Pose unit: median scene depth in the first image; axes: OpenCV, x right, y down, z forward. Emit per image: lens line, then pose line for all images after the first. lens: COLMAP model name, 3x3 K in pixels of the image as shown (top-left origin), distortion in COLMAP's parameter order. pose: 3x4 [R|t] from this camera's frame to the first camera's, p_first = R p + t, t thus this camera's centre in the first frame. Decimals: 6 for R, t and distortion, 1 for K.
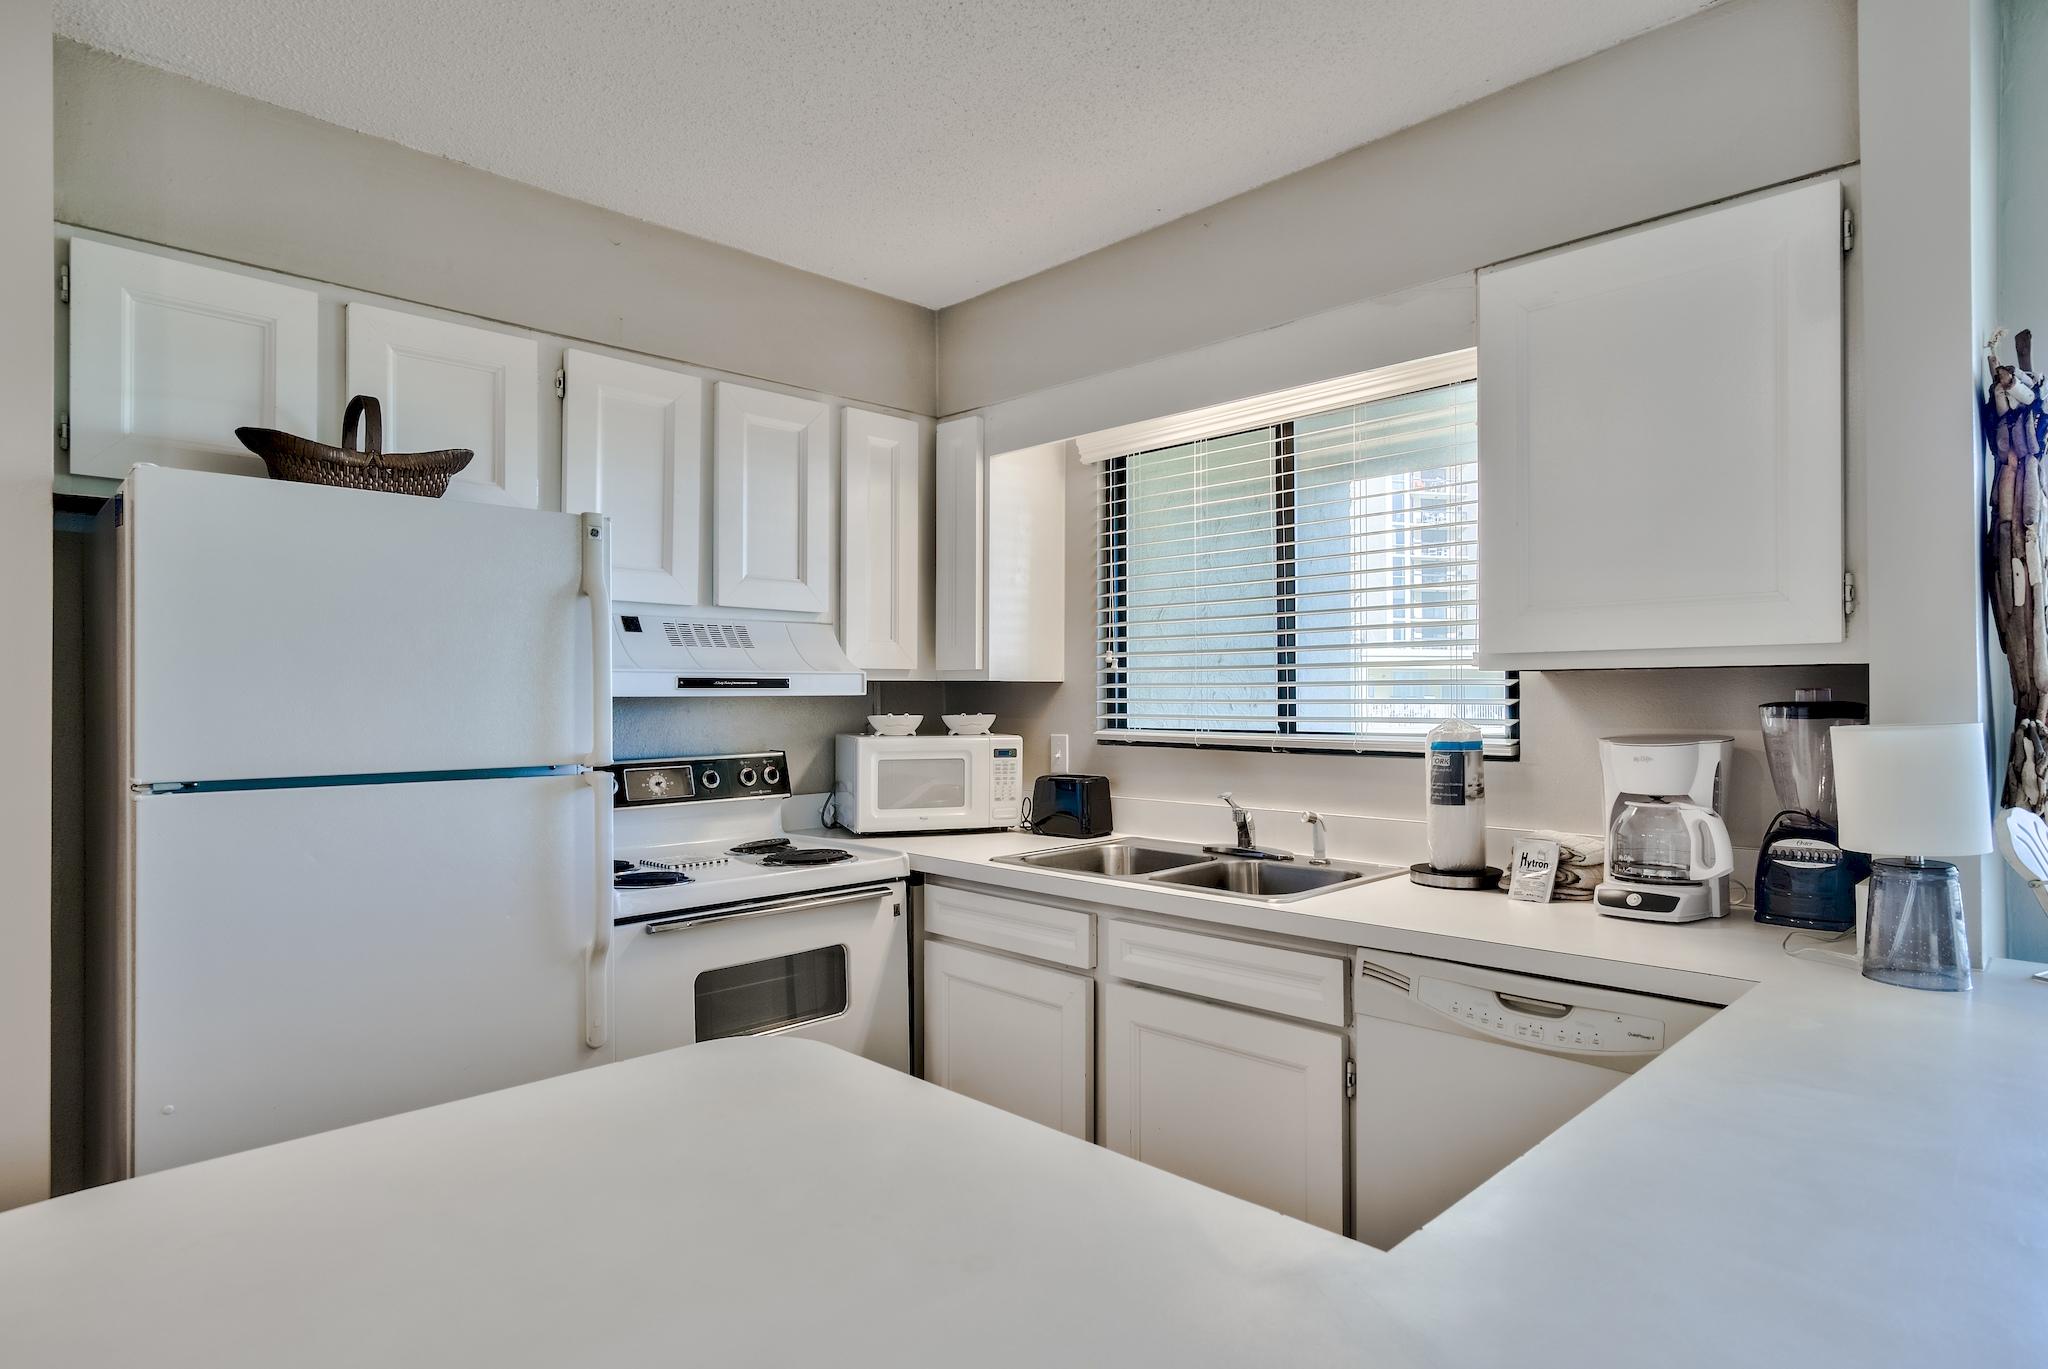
lens RADIAL K [[1134.2, 0, 1039.4], [0, 1134.2, 684.4], [0, 0, 1]] dist [0.019831, -0.000034]
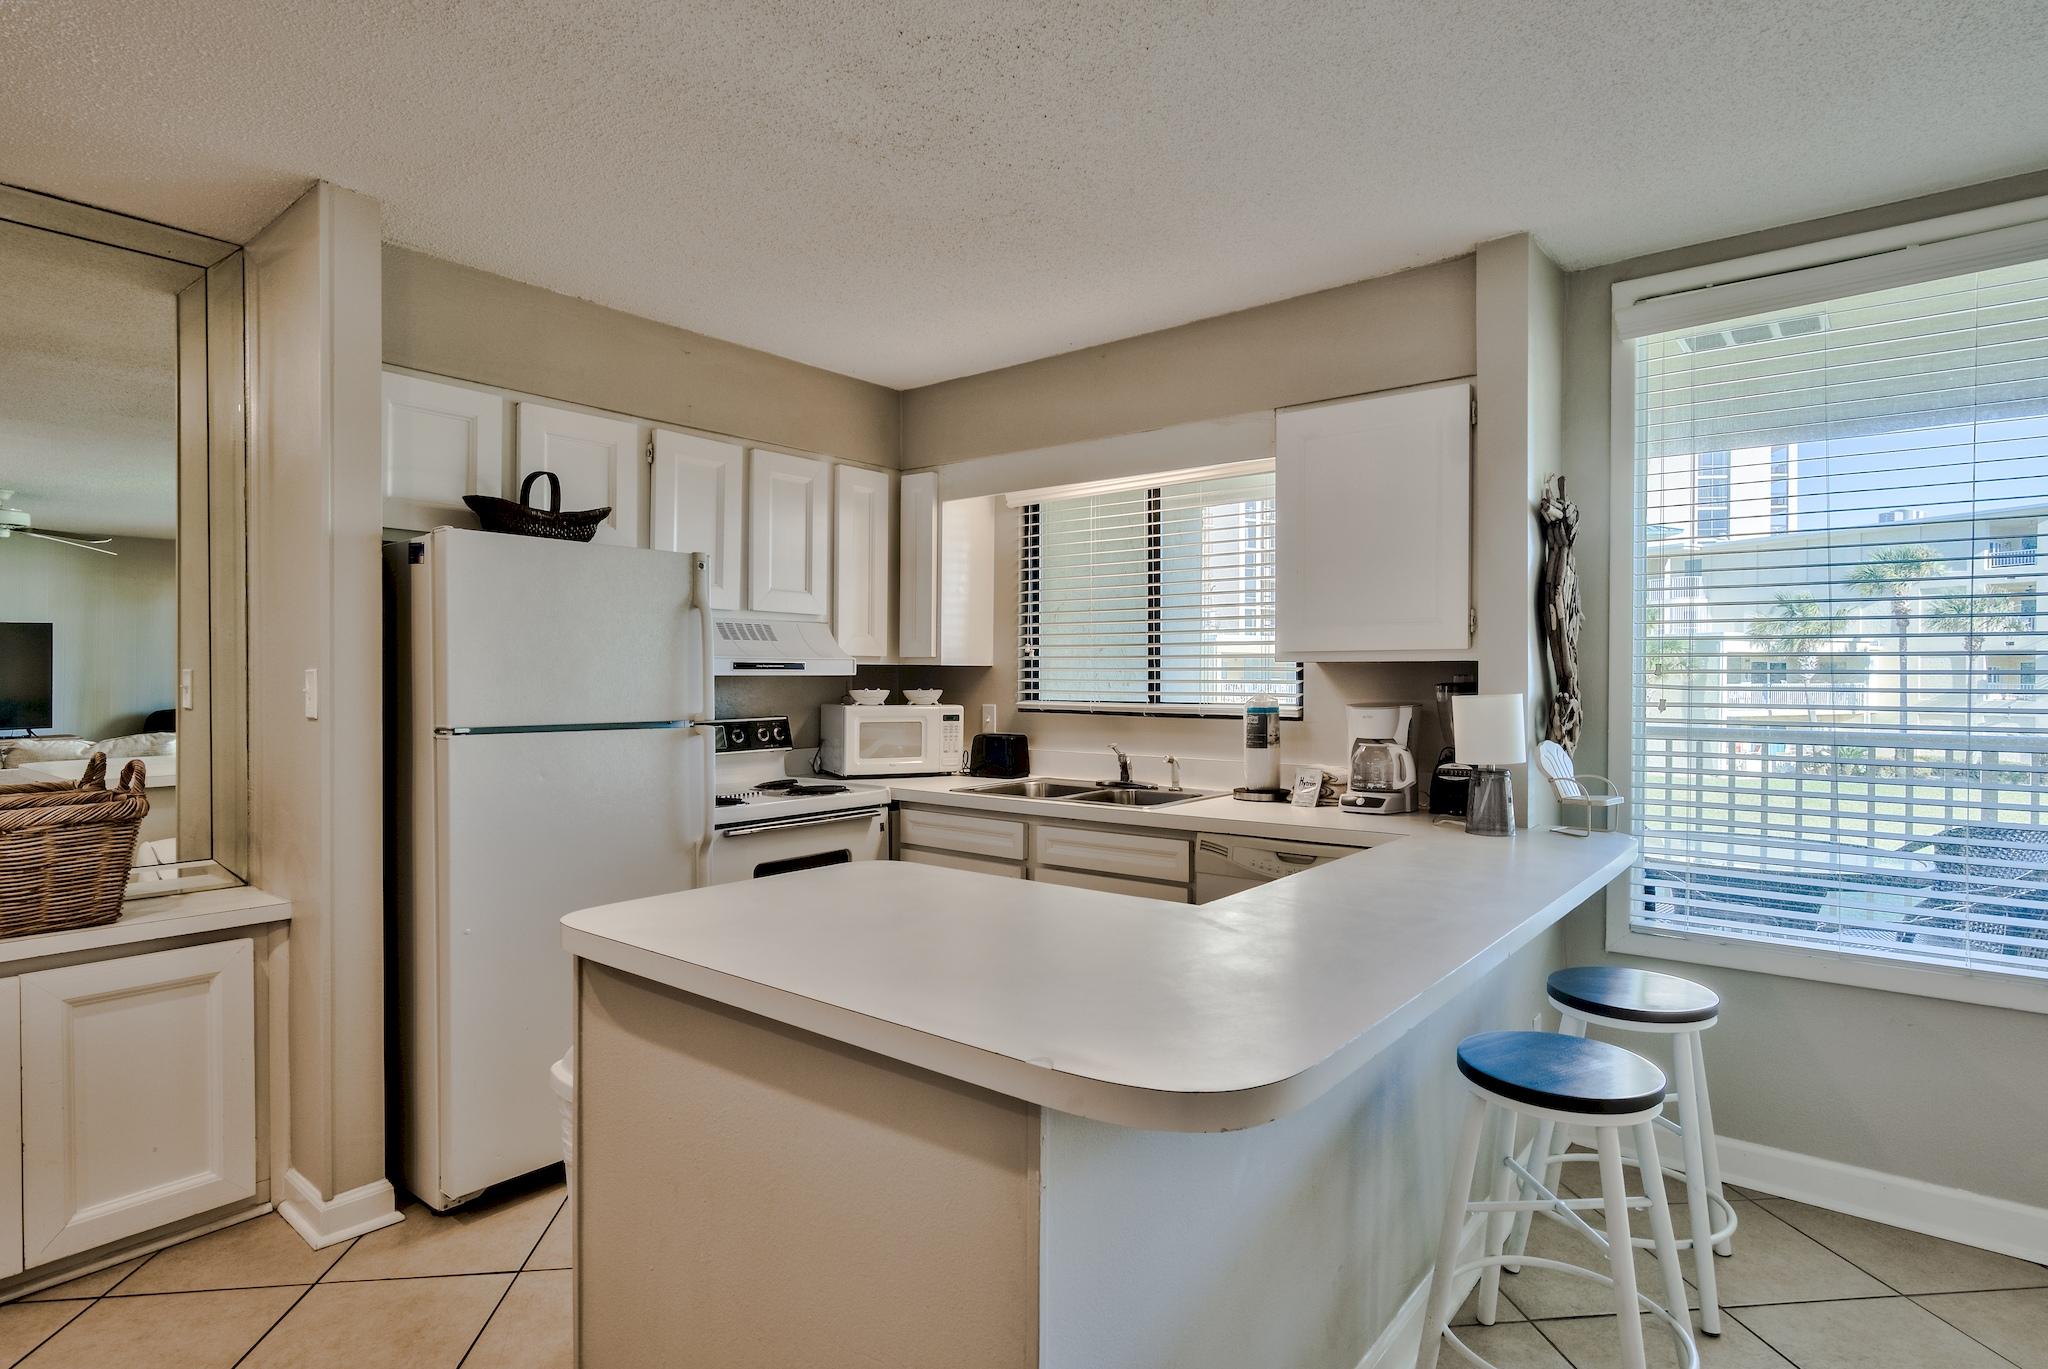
lens RADIAL K [[1075.9, 0, 1024.0], [0, 1075.9, 684.5], [0, 0, 1]] dist [0.001334, -0.000098]
pose [[0.994744, 0.004752, 0.102284, -0.088523], [-0.006611, 0.999819, 0.017845, -0.004177], [-0.102181, -0.018427, 0.994595, -0.352149]]
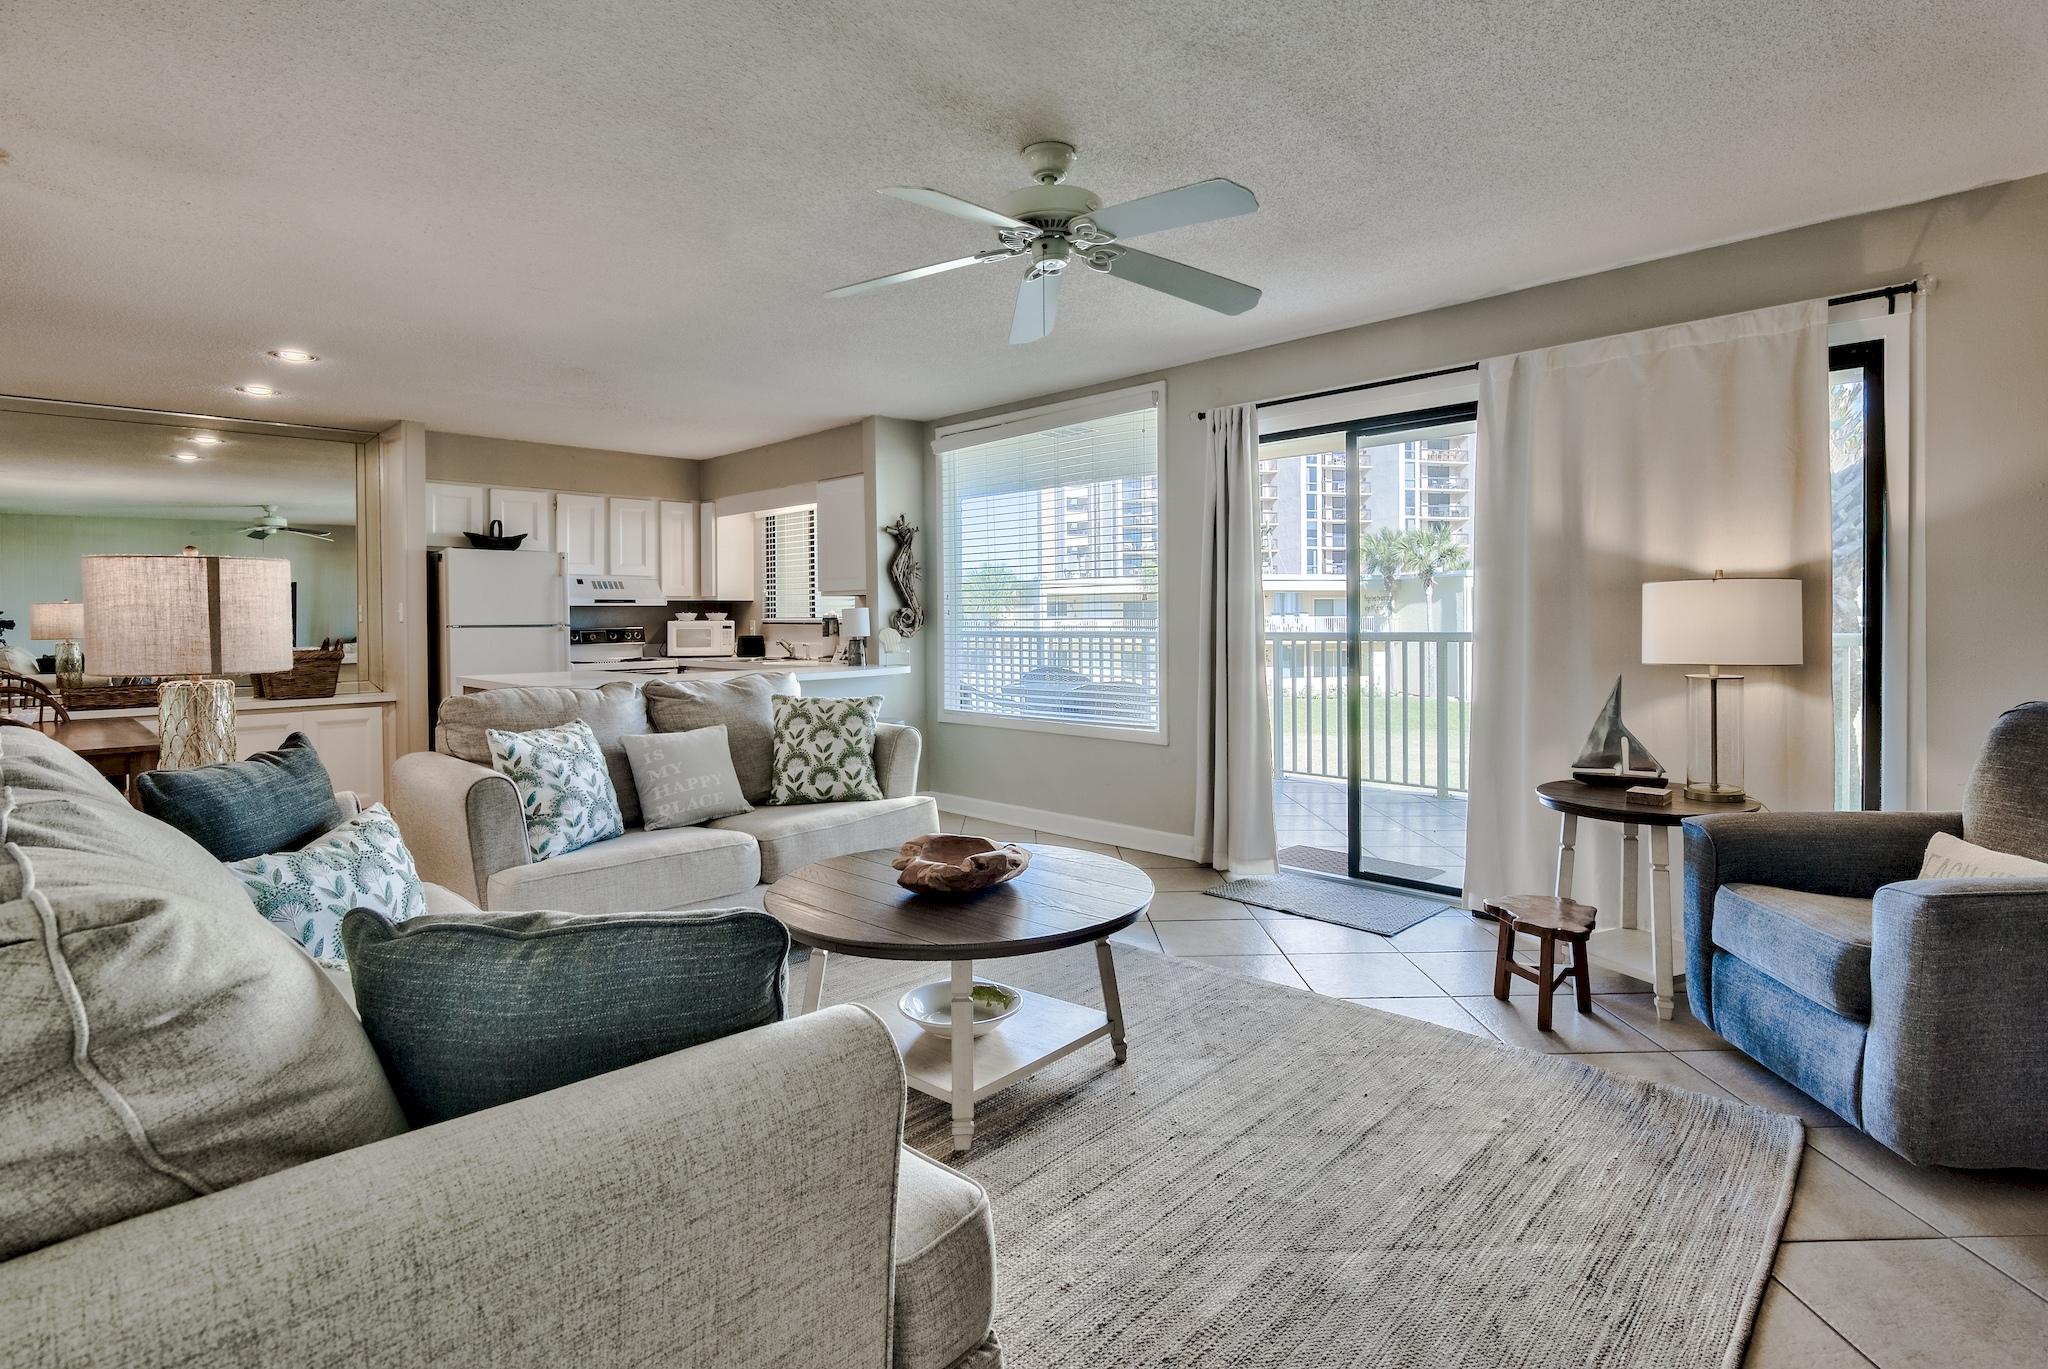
lens RADIAL K [[1022.3, 0, 1028.7], [0, 1022.3, 619.4], [0, 0, 1]] dist [-0.002150, 0.000182]
pose [[0.999983, -0.004798, -0.003411, 0.808133], [0.004847, 0.999884, 0.014442, 0.013510], [0.003341, -0.014459, 0.999890, -1.645981]]
